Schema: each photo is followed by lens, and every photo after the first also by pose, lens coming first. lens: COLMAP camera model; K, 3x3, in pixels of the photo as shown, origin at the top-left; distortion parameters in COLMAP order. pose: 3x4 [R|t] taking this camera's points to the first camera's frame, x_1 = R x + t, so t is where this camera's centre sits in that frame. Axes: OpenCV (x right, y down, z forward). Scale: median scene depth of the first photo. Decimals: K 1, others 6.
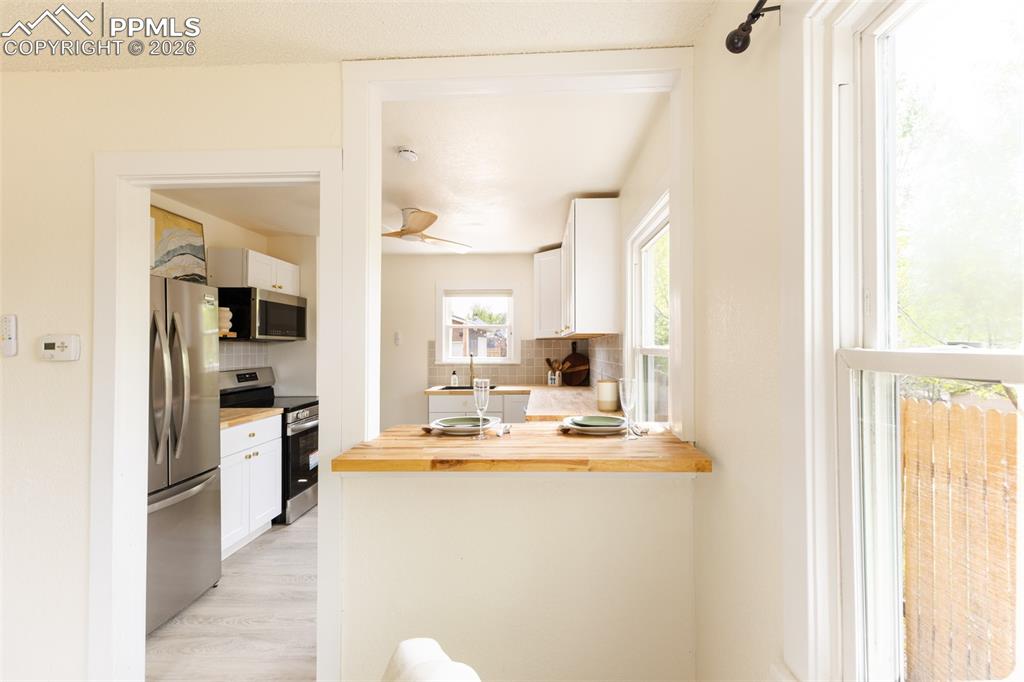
lens RADIAL K [[440.9, 0, 531.0], [0, 440.9, 337.8], [0, 0, 1]] dist [0.009532, -0.000037]
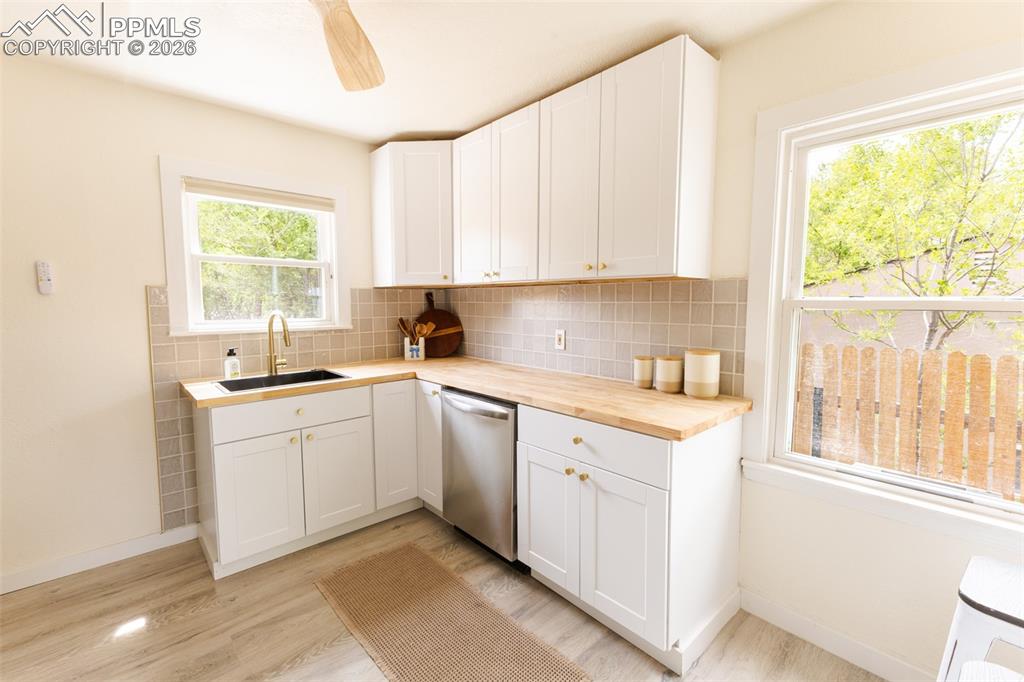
lens RADIAL K [[440.9, 0, 514.8], [0, 440.9, 335.3], [0, 0, 1]] dist [0.009532, -0.000037]
pose [[0.726126, -0.053721, 0.685460, -0.353907], [-0.013044, 0.995687, 0.091852, 0.013693], [-0.687438, -0.075637, 0.722293, 0.535182]]
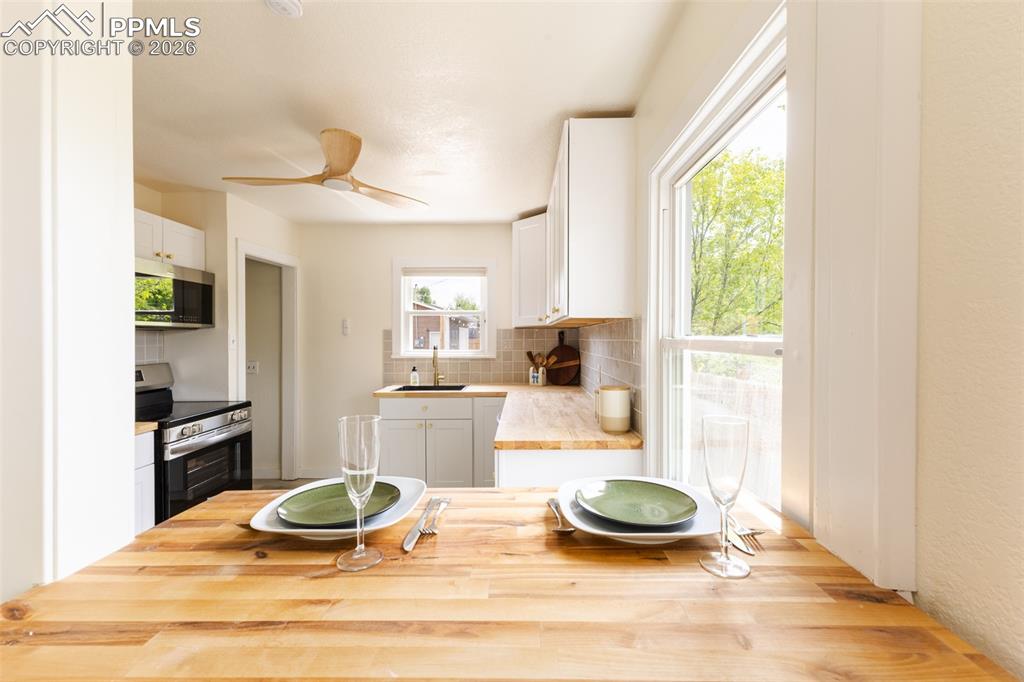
lens RADIAL K [[440.9, 0, 516.2], [0, 440.9, 339.0], [0, 0, 1]] dist [0.009532, -0.000037]
pose [[0.999973, 0.002318, 0.007009, 0.010496], [-0.002485, 0.999710, 0.023943, 0.004844], [-0.006952, -0.023960, 0.999689, 0.231287]]
